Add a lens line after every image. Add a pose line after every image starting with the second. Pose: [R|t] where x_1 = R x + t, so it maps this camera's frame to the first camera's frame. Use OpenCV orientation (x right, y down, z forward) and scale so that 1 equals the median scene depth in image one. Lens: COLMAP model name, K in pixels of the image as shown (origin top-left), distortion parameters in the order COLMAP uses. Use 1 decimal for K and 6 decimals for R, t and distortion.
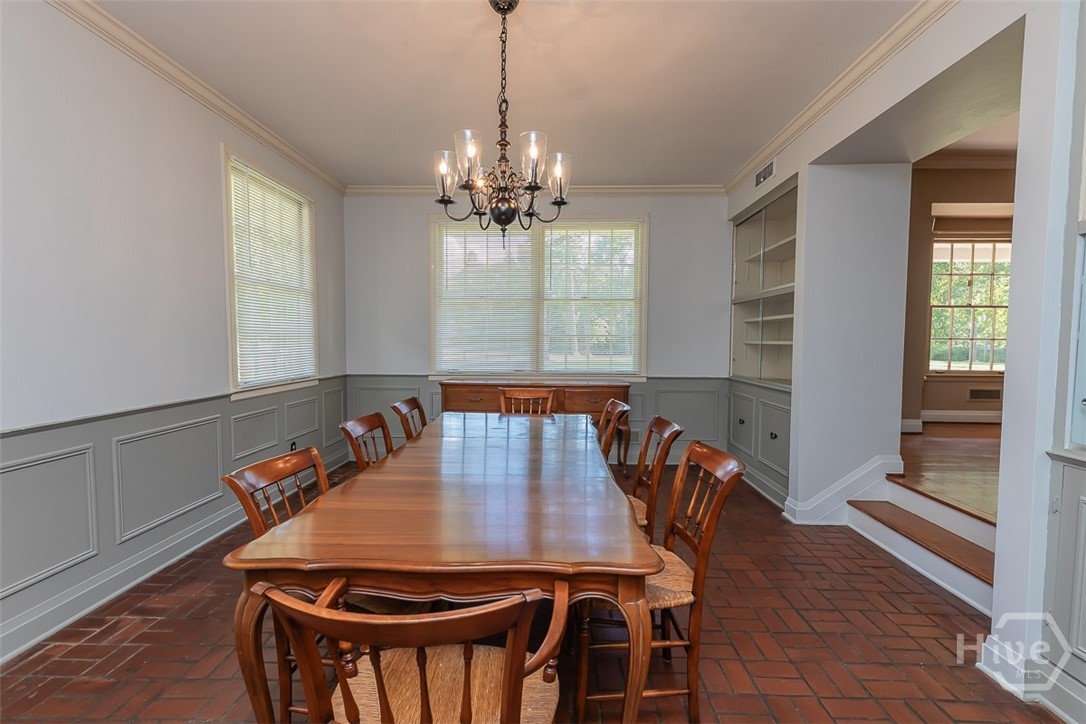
lens RADIAL K [[493.6, 0, 542.5], [0, 493.6, 364.8], [0, 0, 1]] dist [0.006813, 0.007628]
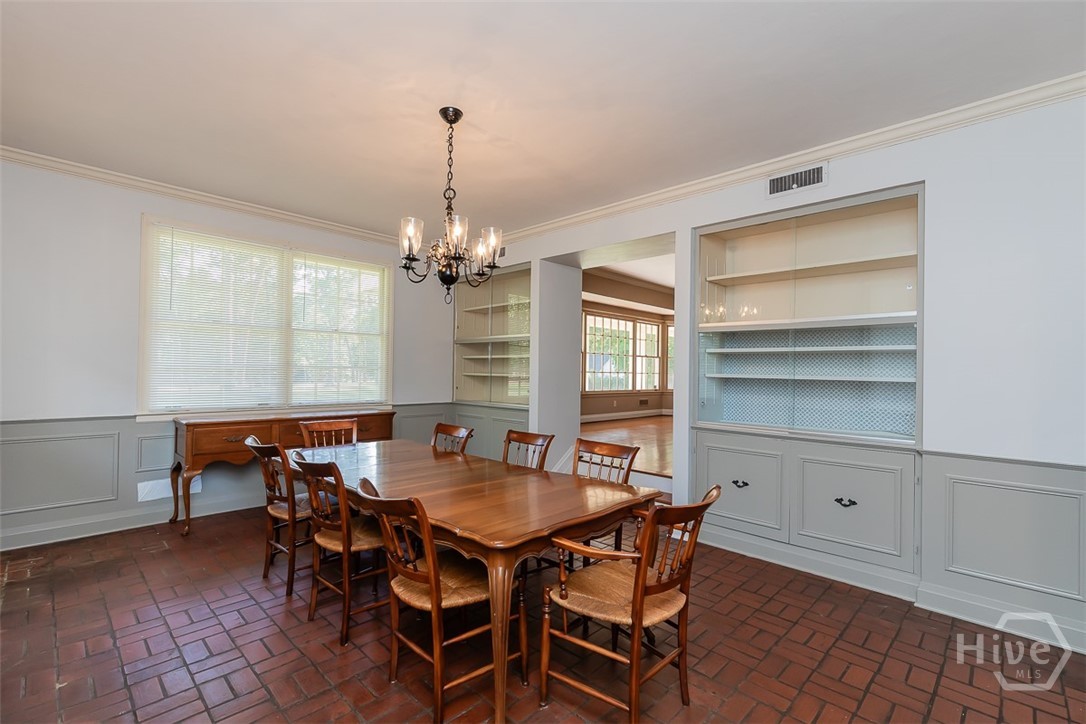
lens RADIAL K [[493.6, 0, 541.5], [0, 493.6, 365.3], [0, 0, 1]] dist [0.006813, 0.007628]
pose [[0.677524, 0.012052, 0.735402, -0.483765], [0.028283, 0.998699, -0.042424, -0.010095], [-0.734957, 0.049542, 0.676302, -0.009226]]
